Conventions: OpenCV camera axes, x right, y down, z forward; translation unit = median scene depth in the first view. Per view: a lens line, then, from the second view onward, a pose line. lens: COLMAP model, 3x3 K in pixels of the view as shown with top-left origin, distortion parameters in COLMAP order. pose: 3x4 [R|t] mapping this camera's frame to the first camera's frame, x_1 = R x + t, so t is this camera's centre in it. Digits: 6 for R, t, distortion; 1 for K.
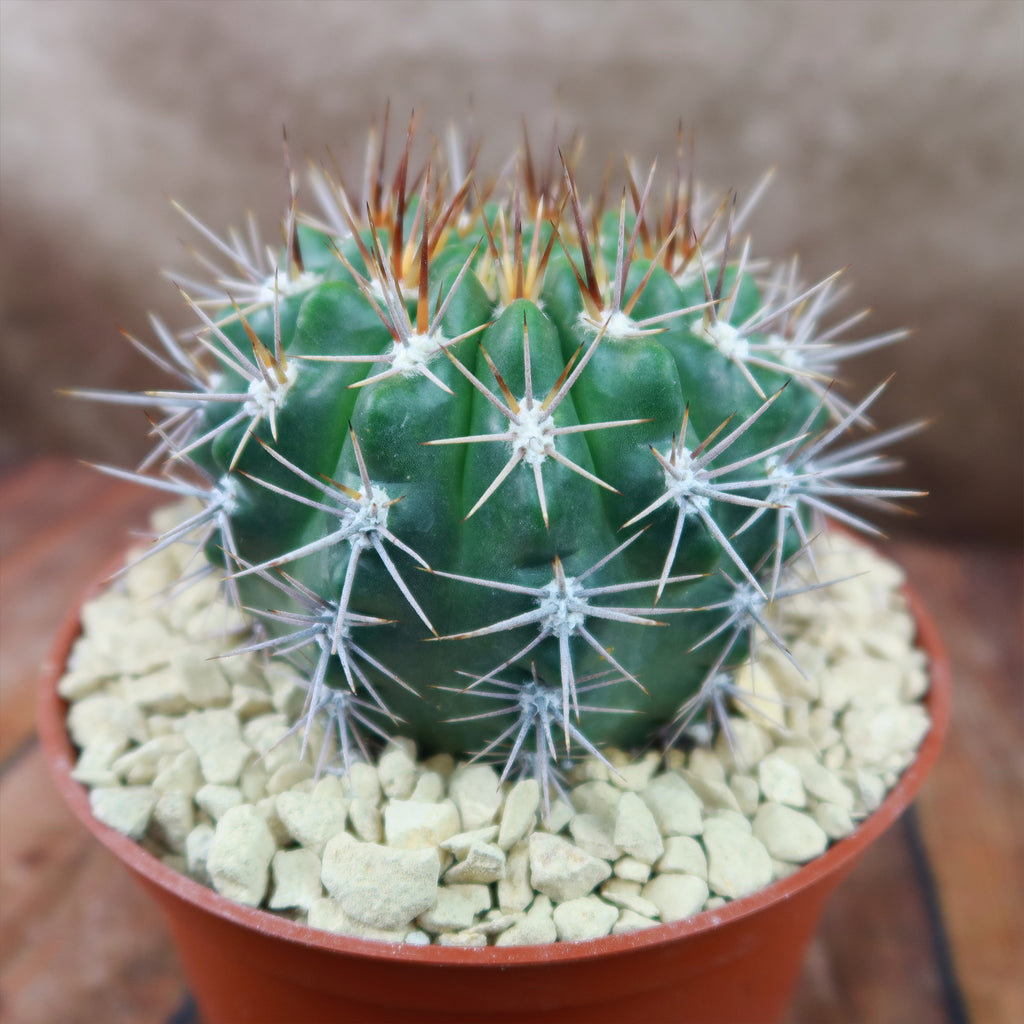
lens RADIAL K [[1102.4, 0, 521.2], [0, 1102.4, 510.9], [0, 0, 1]] dist [-0.019496, -0.018151]
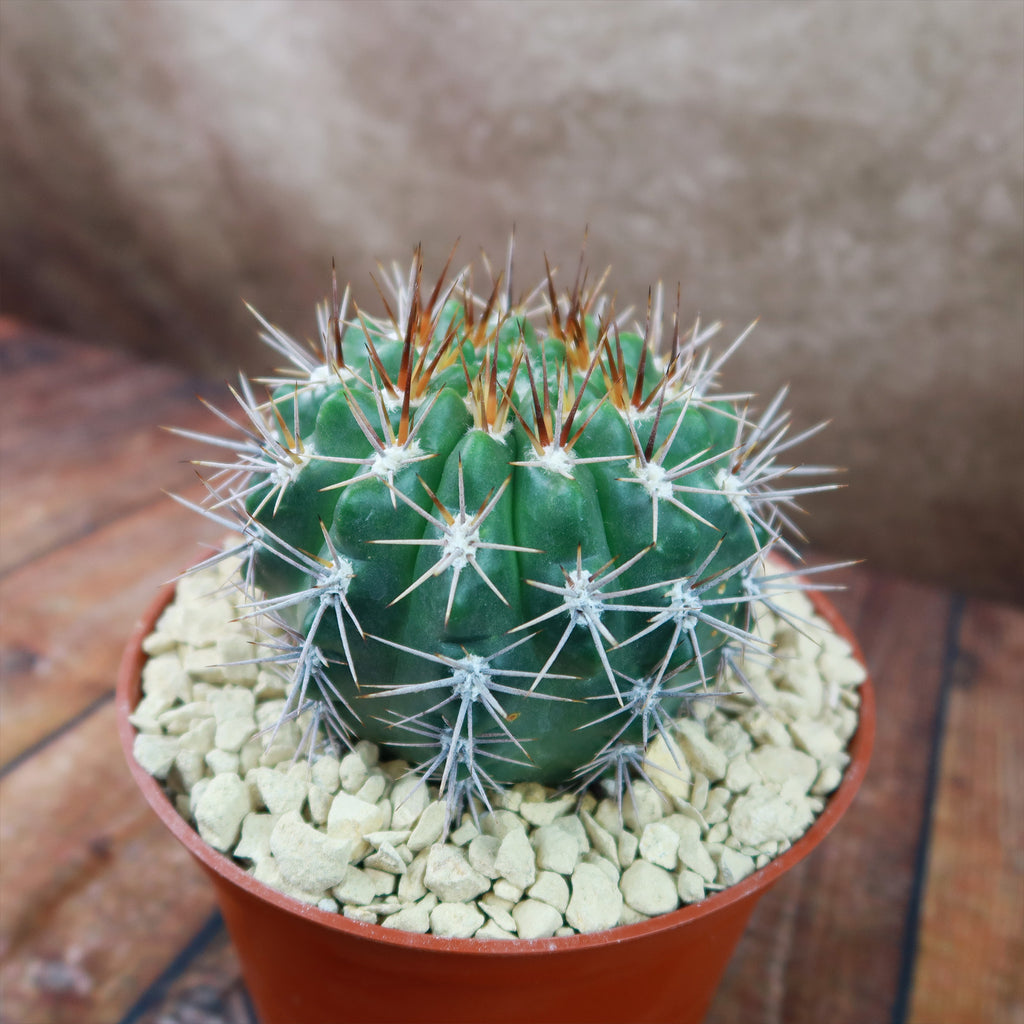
lens RADIAL K [[1058.6, 0, 513.7], [0, 1058.6, 500.8], [0, 0, 1]] dist [-0.007732, -0.025360]
pose [[0.965265, 0.160898, -0.205852, 0.290145], [-0.150806, 0.986495, 0.063917, -0.190938], [0.213356, -0.030653, 0.976493, -0.158954]]
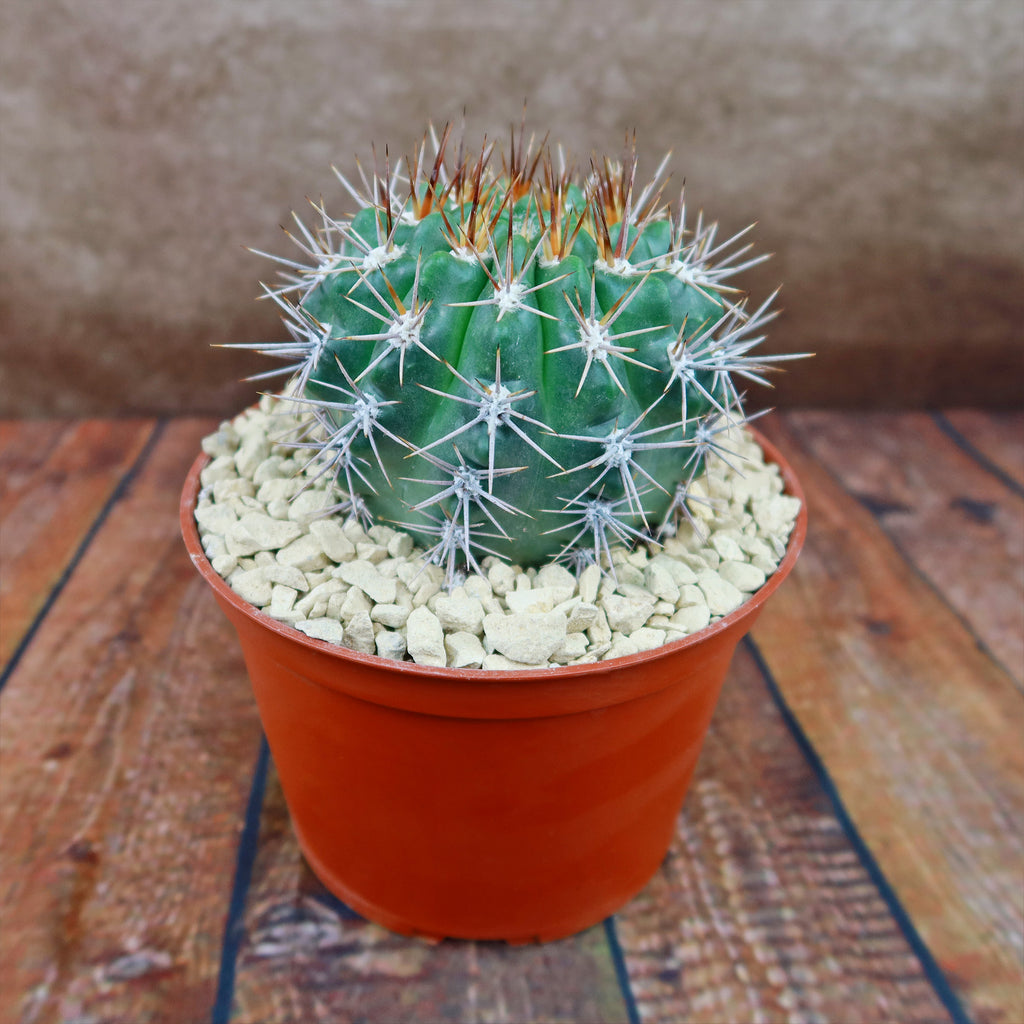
lens RADIAL K [[1053.2, 0, 512.0], [0, 1053.2, 512.0], [0, 0, 1]] dist [-0.035284, 0.027181]
pose [[0.957347, -0.137070, 0.254360, -0.493600], [0.114699, 0.988267, 0.100863, 0.006576], [-0.265201, -0.067386, 0.961835, -0.419260]]
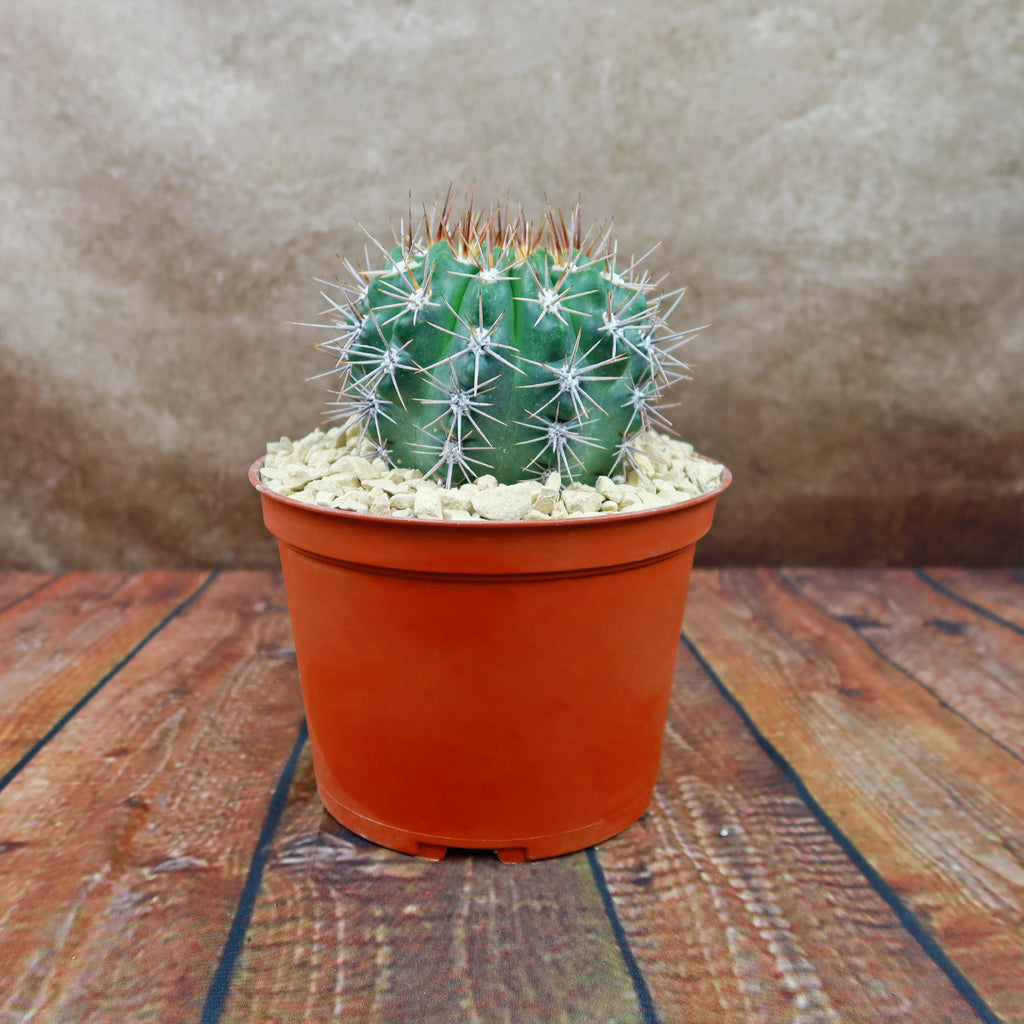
lens RADIAL K [[1102.4, 0, 521.2], [0, 1102.4, 510.9], [0, 0, 1]] dist [-0.019496, -0.018151]
pose [[0.965174, -0.063789, 0.253712, -0.618564], [0.120555, 0.969155, -0.214951, 0.789690], [-0.232175, 0.238052, 0.943094, -0.989049]]
